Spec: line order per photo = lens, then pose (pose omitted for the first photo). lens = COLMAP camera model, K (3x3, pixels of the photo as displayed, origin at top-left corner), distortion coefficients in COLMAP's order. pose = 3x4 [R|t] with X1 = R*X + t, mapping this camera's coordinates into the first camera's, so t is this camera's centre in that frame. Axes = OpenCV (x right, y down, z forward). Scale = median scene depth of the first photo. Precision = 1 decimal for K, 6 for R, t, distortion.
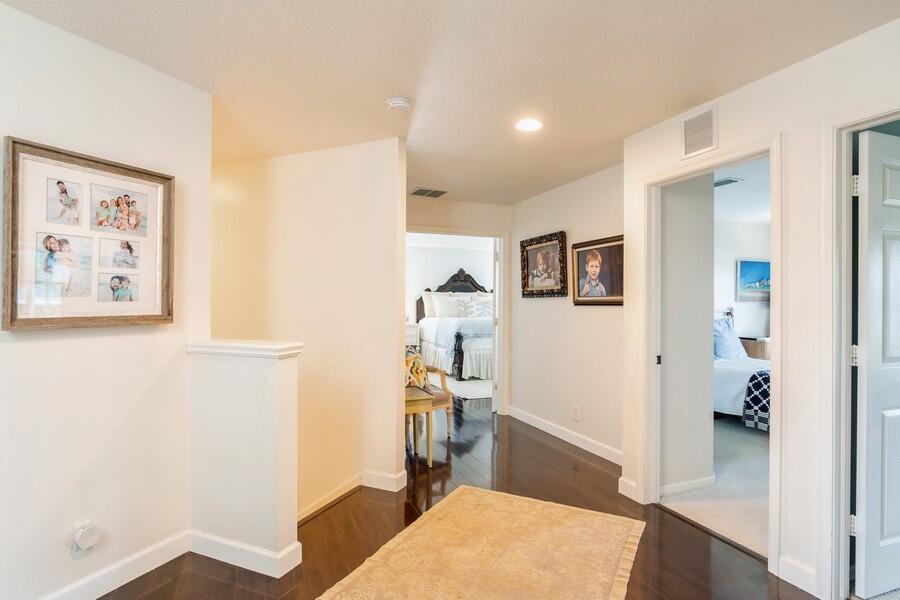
lens RADIAL K [[479.9, 0, 450.7], [0, 479.9, 300.3], [0, 0, 1]] dist [-0.032601, 0.008669]
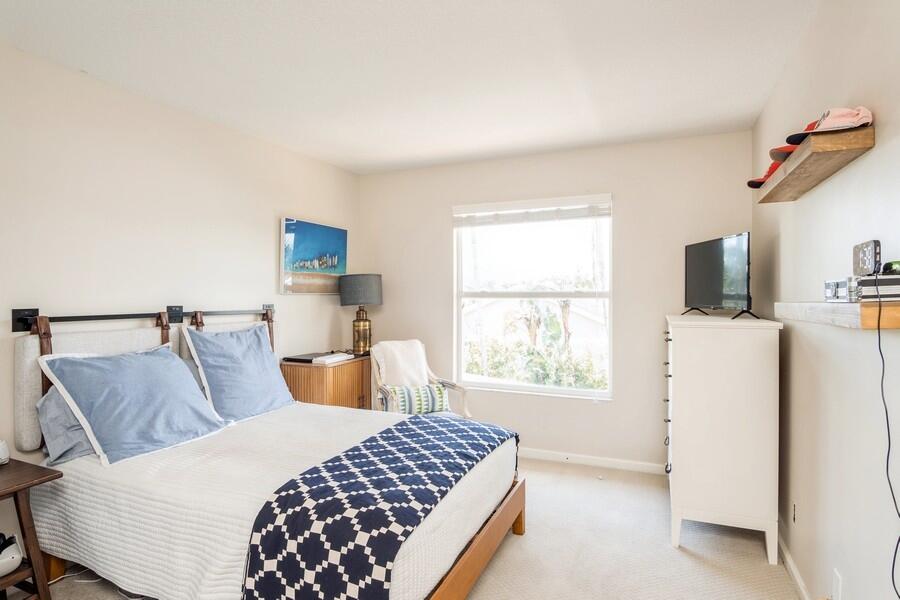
lens RADIAL K [[479.9, 0, 452.7], [0, 479.9, 297.6], [0, 0, 1]] dist [-0.032601, 0.008669]
pose [[0.703361, -0.011059, 0.710747, 0.357925], [0.003222, 0.999918, 0.012370, 0.001611], [-0.710826, -0.006411, 0.703339, 0.482340]]
